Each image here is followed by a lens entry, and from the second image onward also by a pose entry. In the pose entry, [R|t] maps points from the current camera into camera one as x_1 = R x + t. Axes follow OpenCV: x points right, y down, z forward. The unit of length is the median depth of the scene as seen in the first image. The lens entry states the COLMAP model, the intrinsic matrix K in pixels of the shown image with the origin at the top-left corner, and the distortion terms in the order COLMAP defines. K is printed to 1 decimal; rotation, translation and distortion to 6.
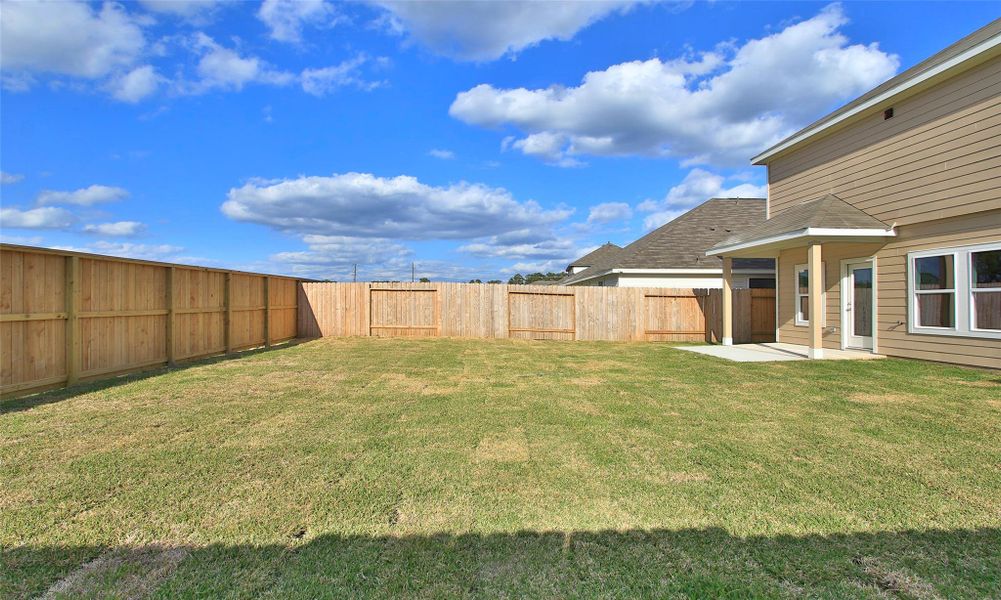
lens RADIAL K [[543.4, 0, 500.5], [0, 543.4, 300.0], [0, 0, 1]] dist [-0.000799, -0.000069]
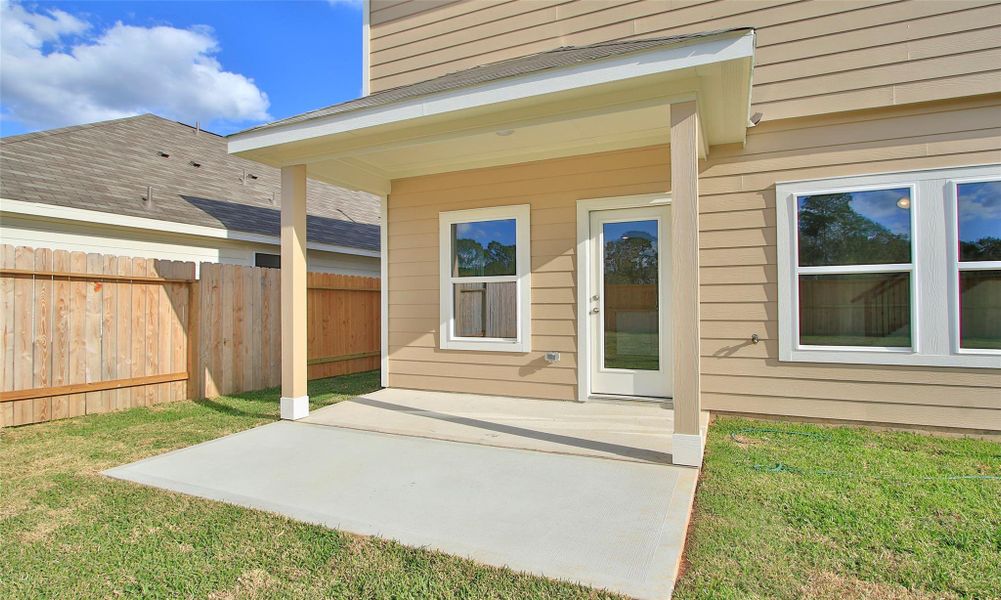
lens RADIAL K [[543.4, 0, 500.5], [0, 543.4, 300.0], [0, 0, 1]] dist [-0.000799, -0.000069]
pose [[0.501800, 0.022314, 0.864696, 0.205825], [-0.006875, 0.999739, -0.021809, 0.018025], [-0.864956, 0.004999, 0.501822, 0.823803]]
